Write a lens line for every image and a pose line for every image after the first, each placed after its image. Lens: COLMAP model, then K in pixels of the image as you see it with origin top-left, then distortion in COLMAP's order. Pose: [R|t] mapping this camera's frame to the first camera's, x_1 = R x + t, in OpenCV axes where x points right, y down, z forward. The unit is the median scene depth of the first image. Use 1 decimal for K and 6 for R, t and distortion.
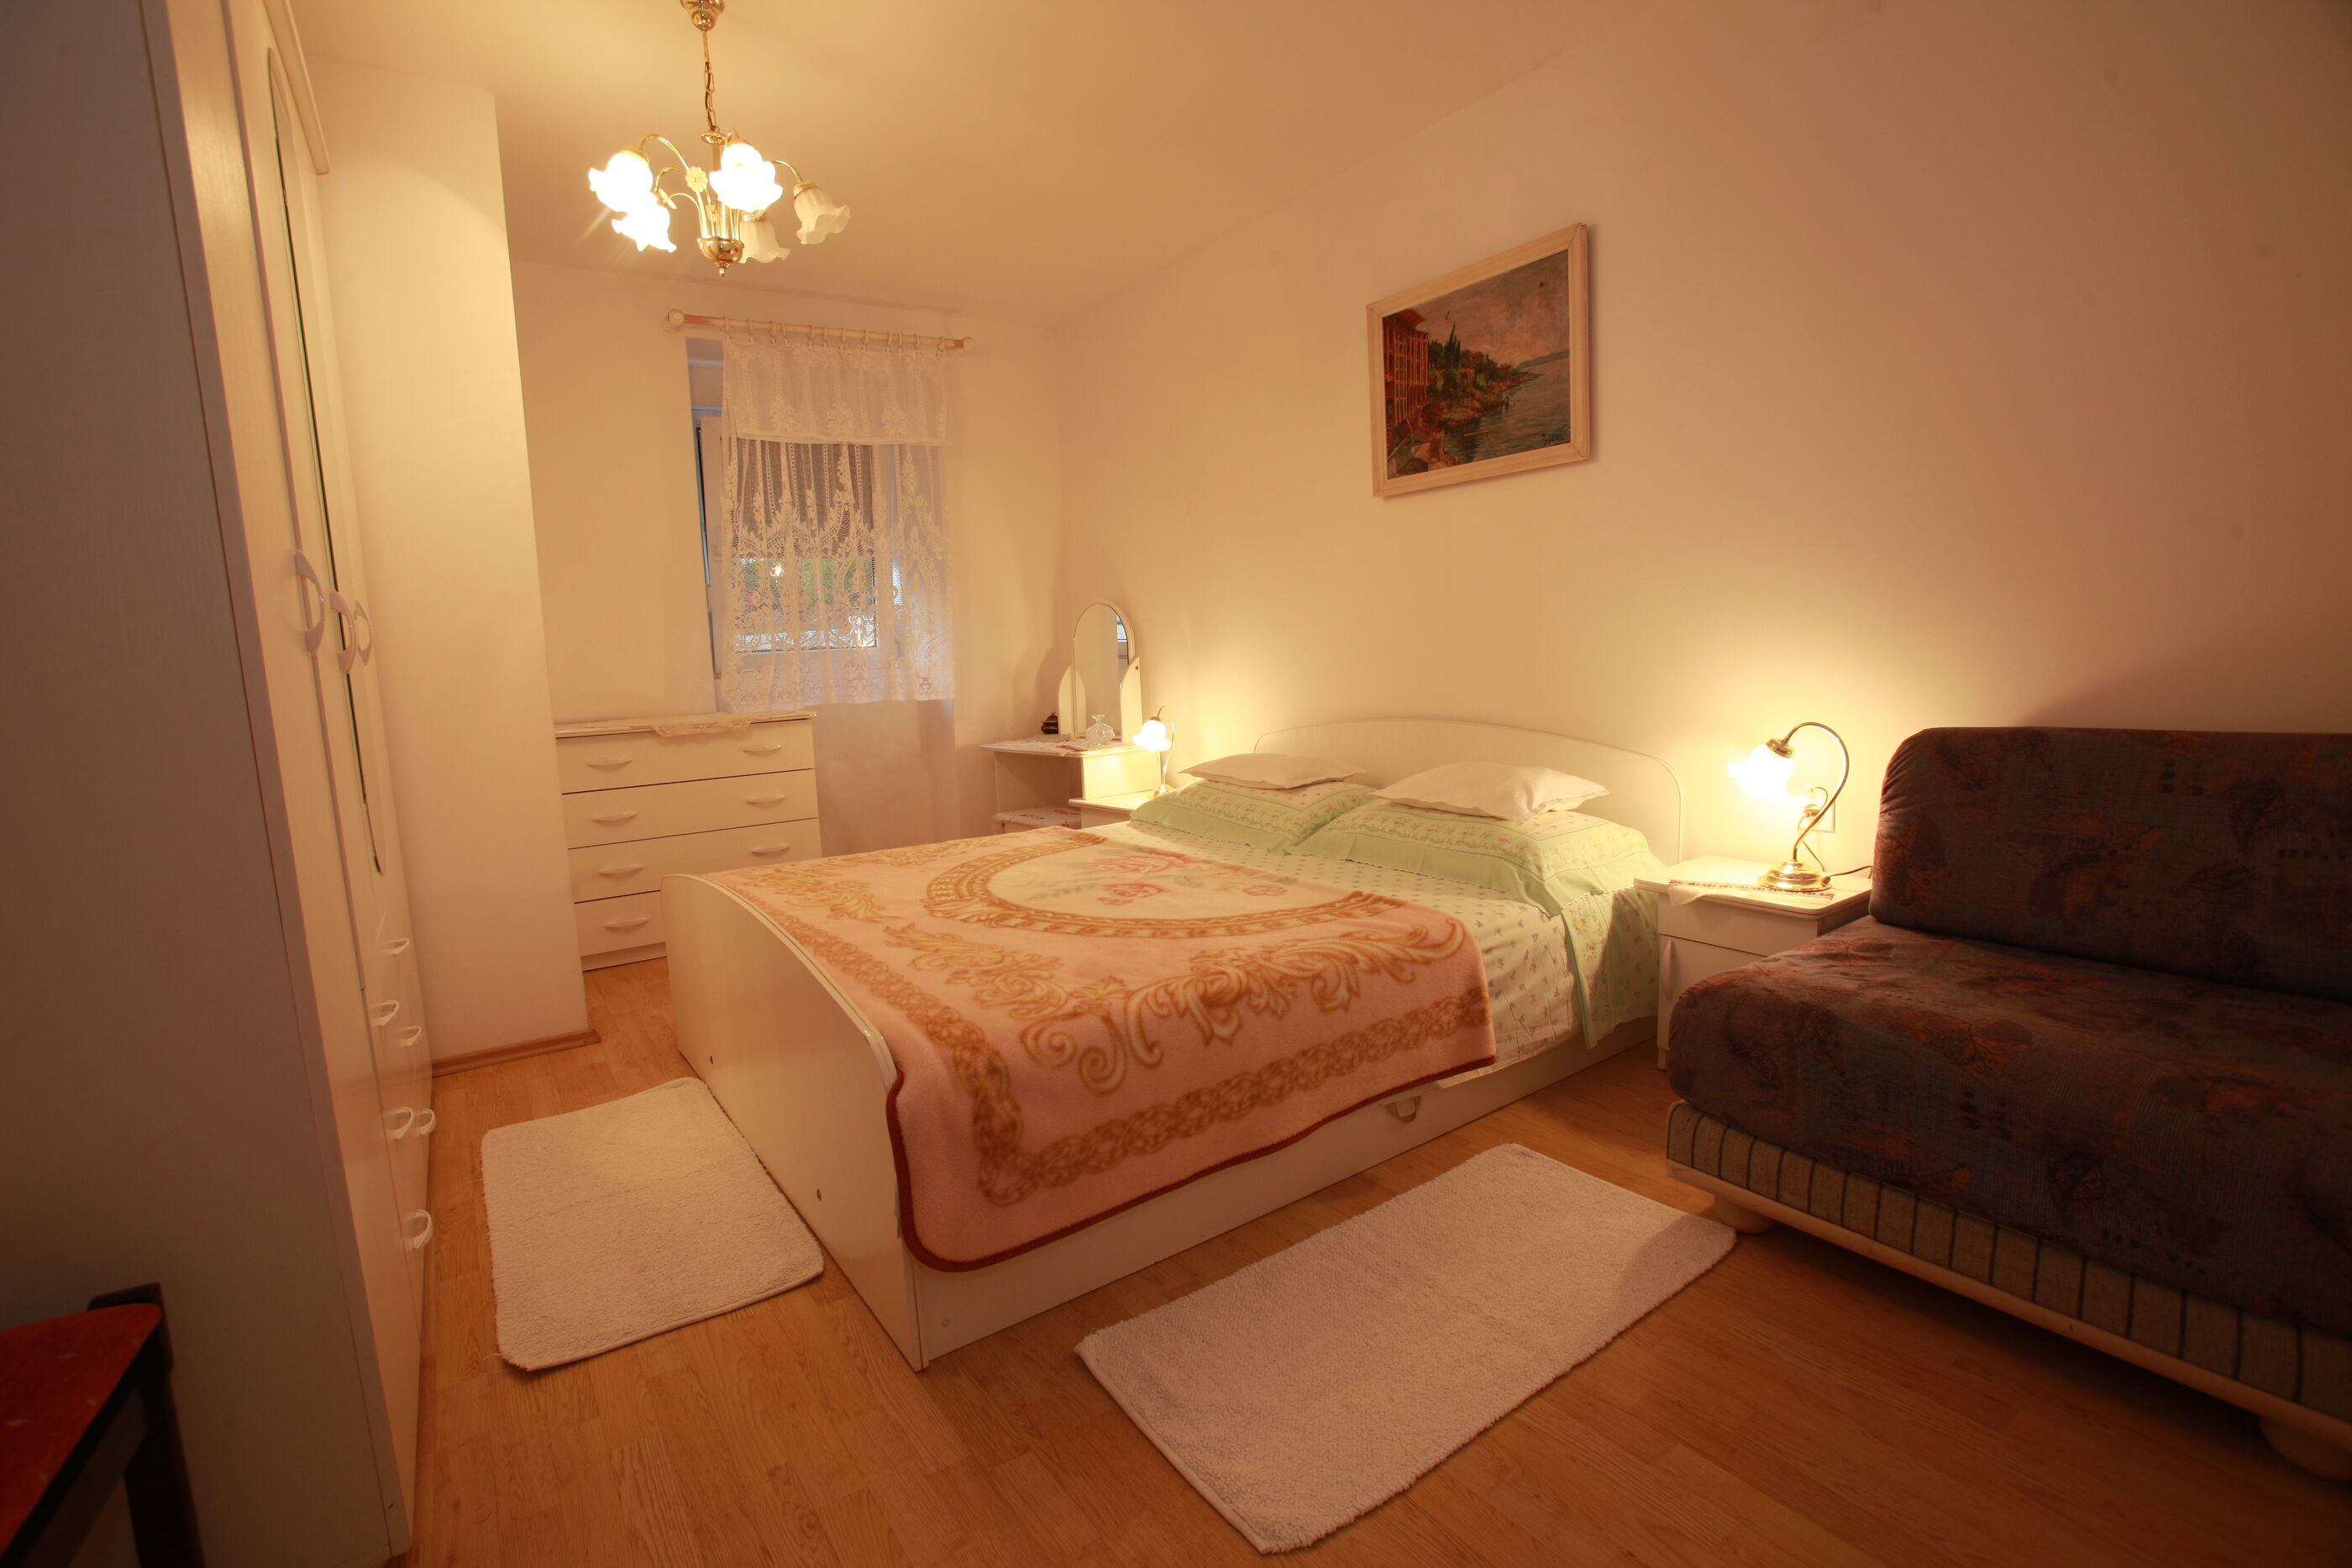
lens RADIAL K [[1077.1, 0, 1153.4], [0, 1077.1, 788.1], [0, 0, 1]] dist [-0.080968, 0.033739]
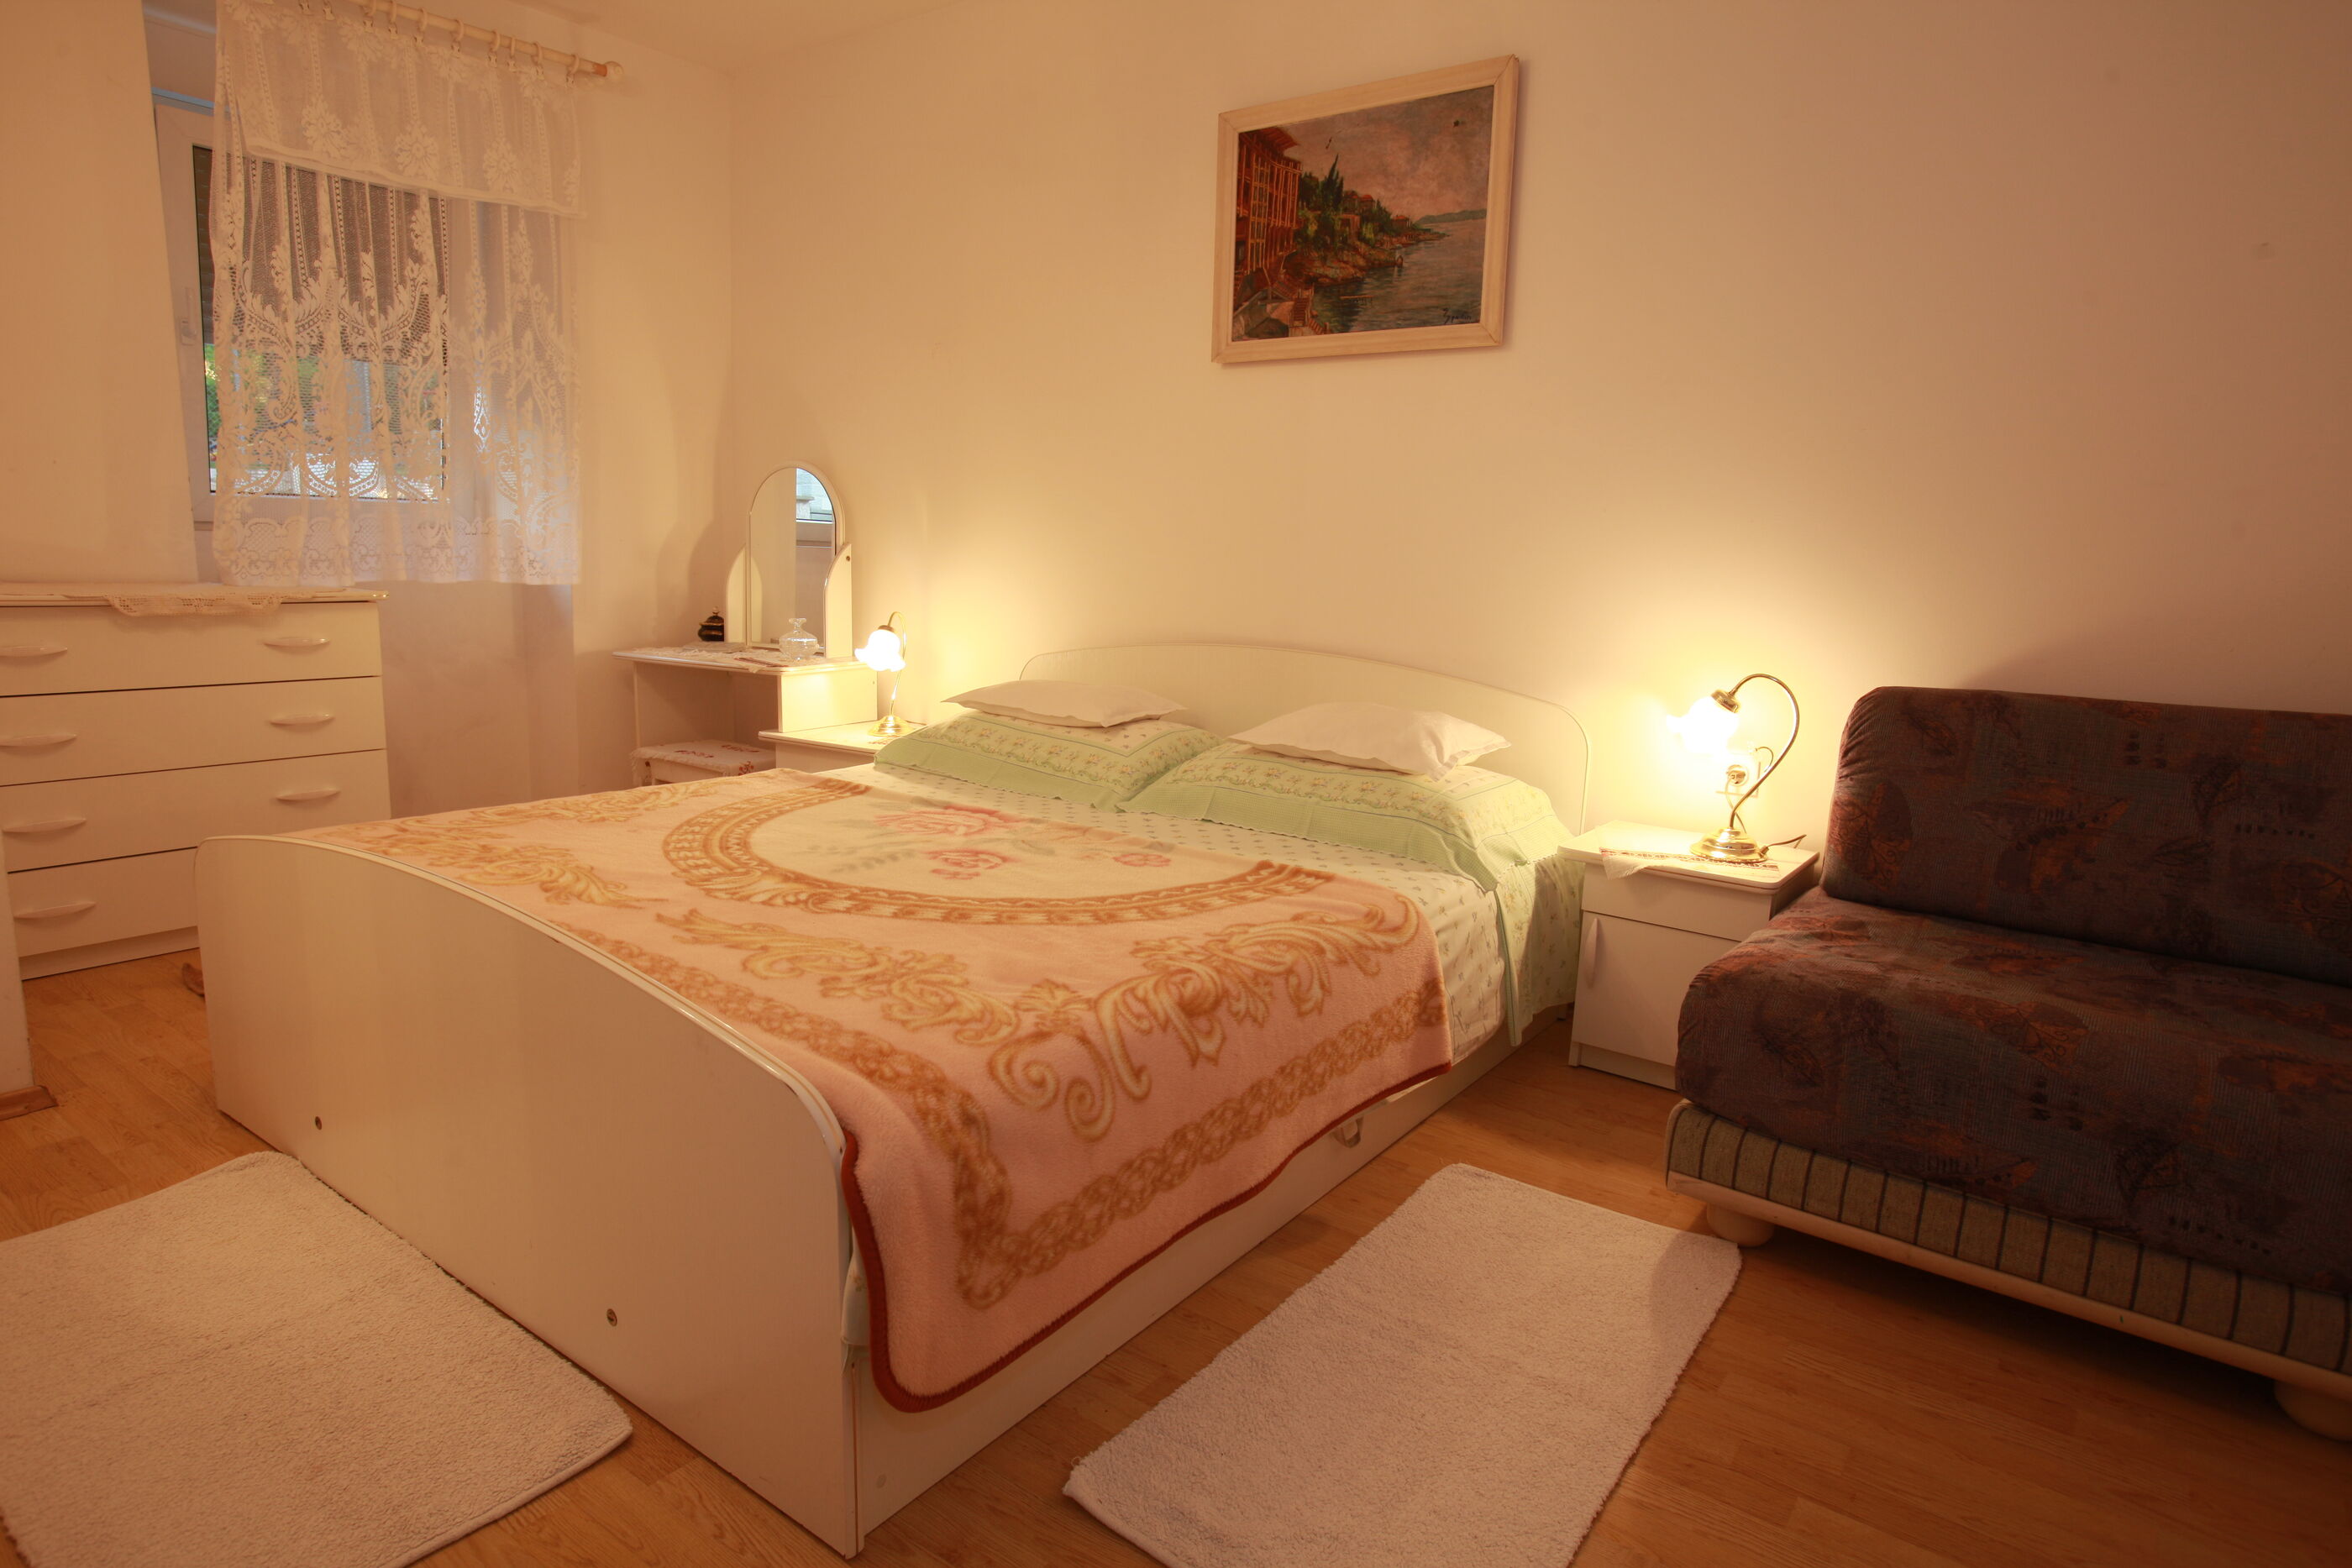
lens RADIAL K [[1344.6, 0, 1165.1], [0, 1344.6, 789.1], [0, 0, 1]] dist [-0.076878, 0.057224]
pose [[0.944953, 0.015732, 0.326827, -0.188964], [-0.031764, 0.998536, 0.043773, 0.001546], [-0.325660, -0.051745, 0.944070, 0.080333]]
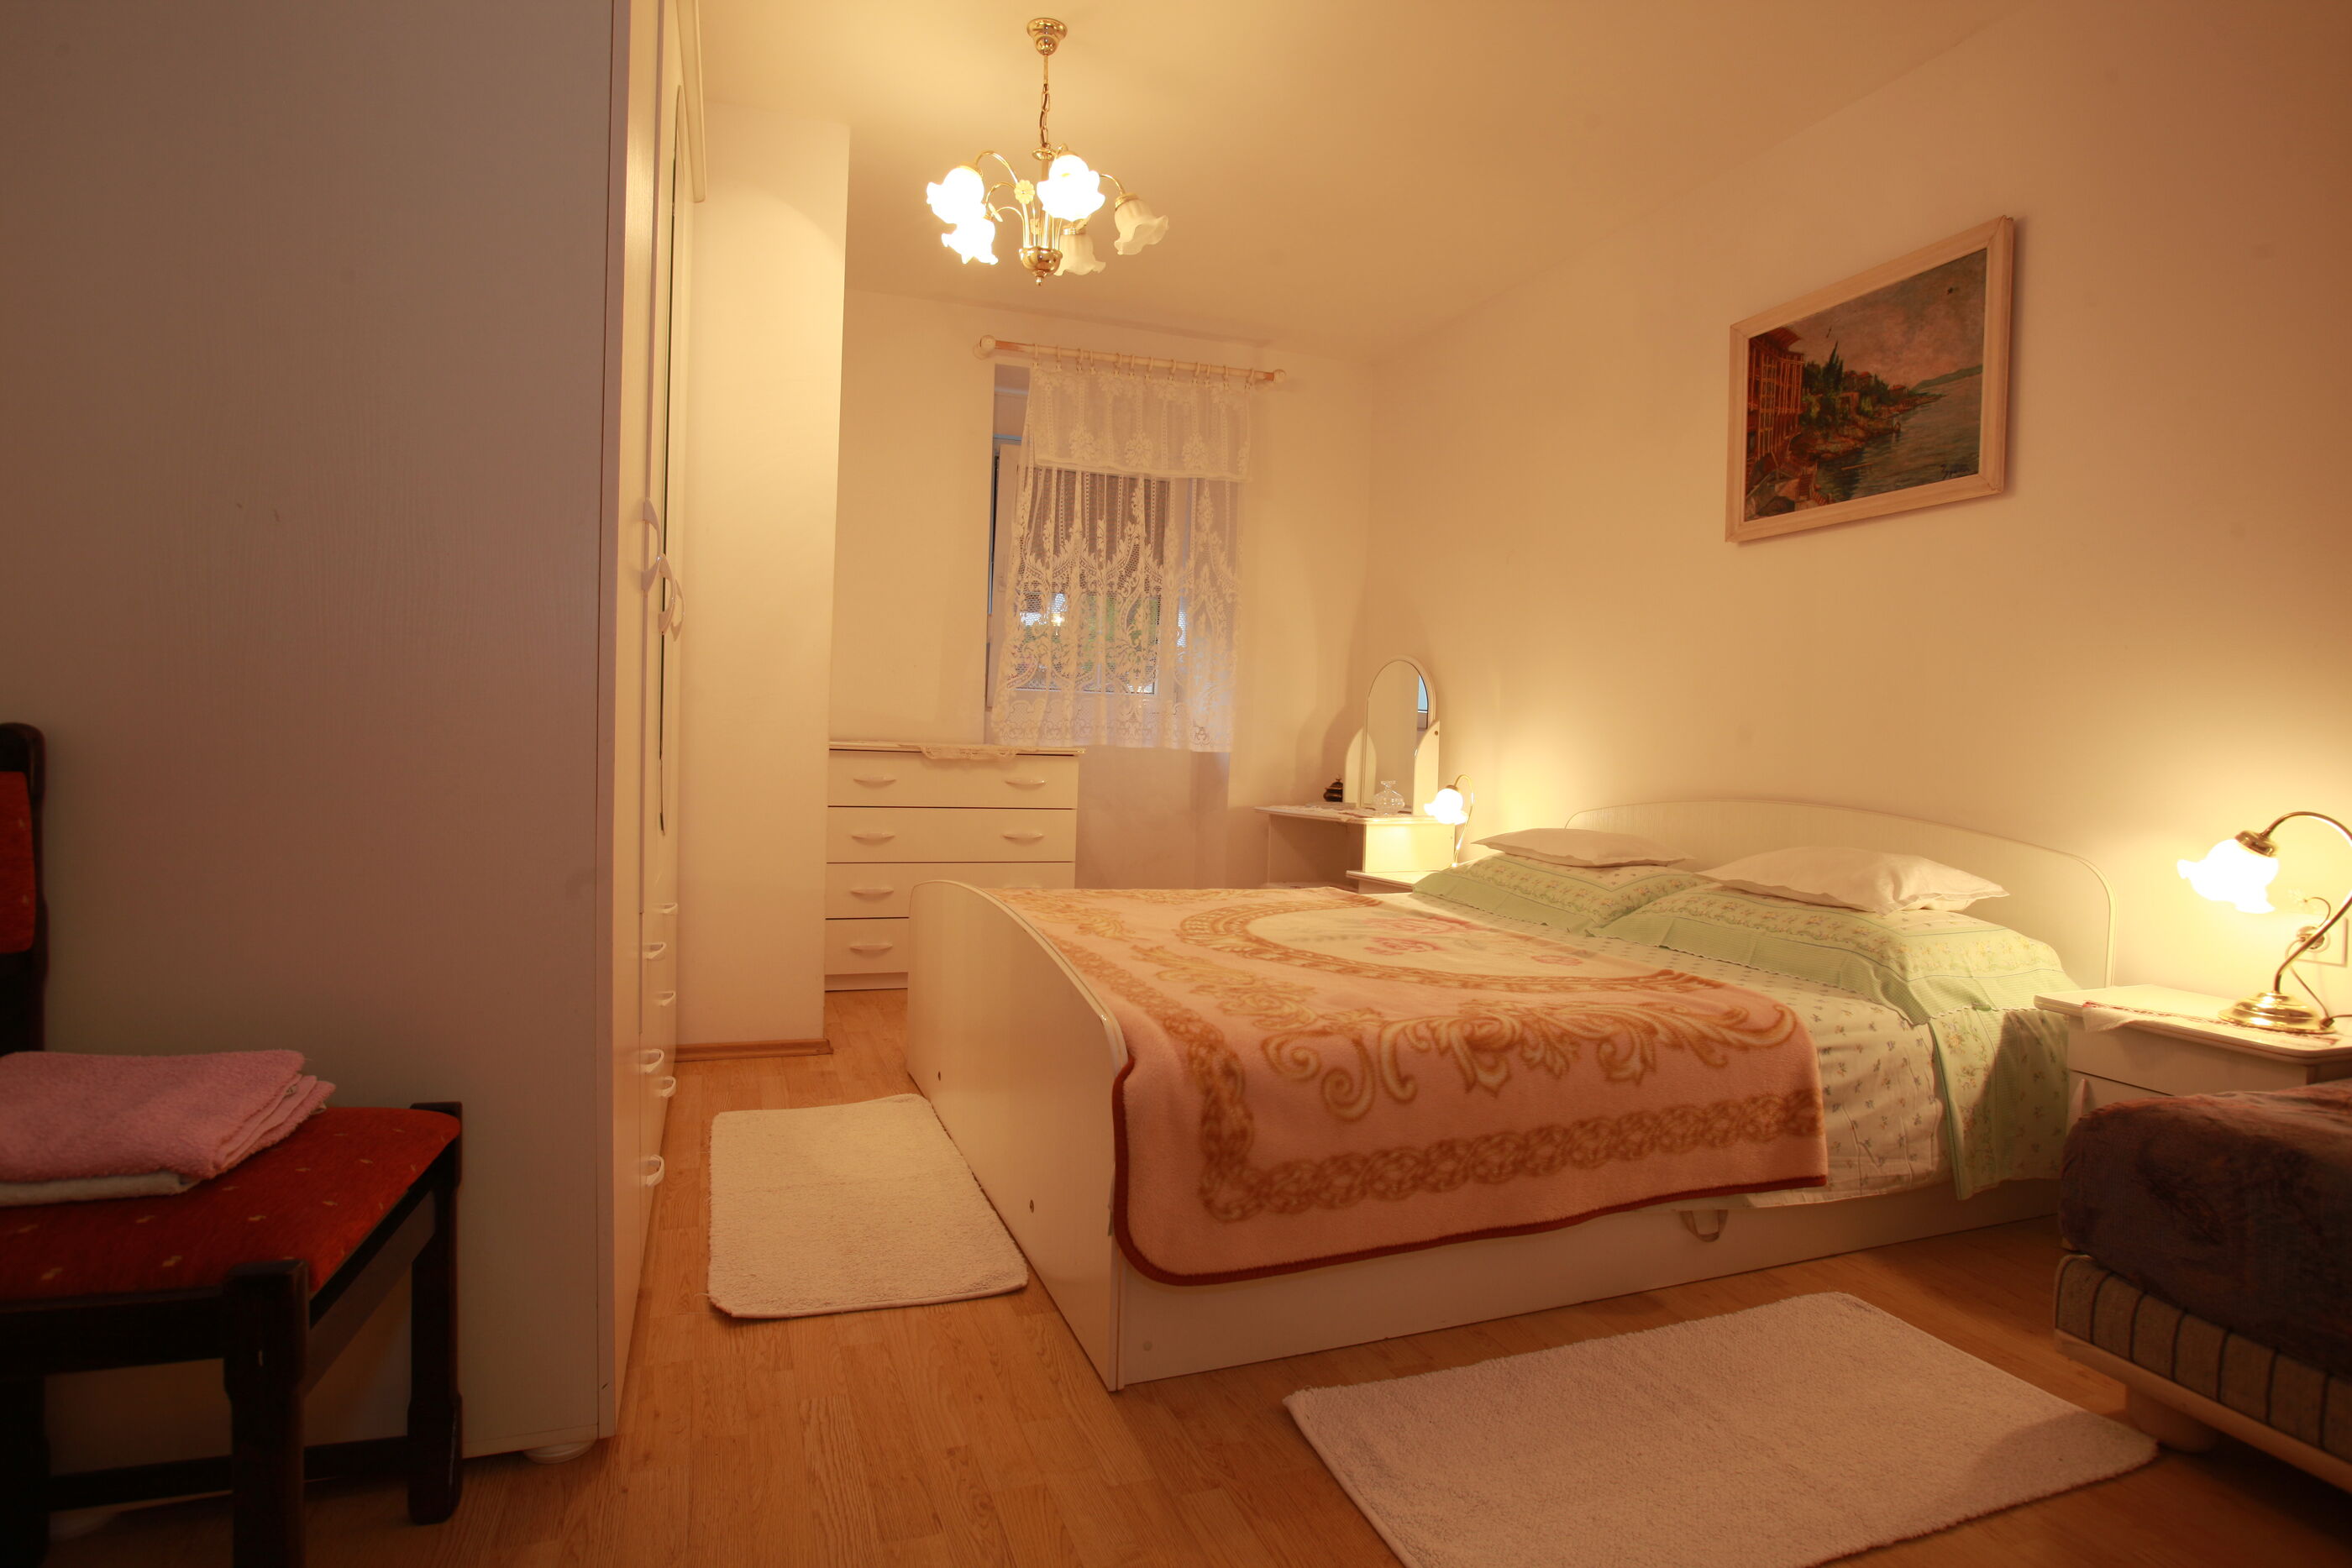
lens RADIAL K [[1220.1, 0, 1152.3], [0, 1220.1, 785.5], [0, 0, 1]] dist [-0.073276, 0.041859]
pose [[0.965959, 0.079987, -0.246018, 0.015764], [-0.102452, 0.991524, -0.079895, 0.063647], [0.237543, 0.102381, 0.965967, -0.038408]]
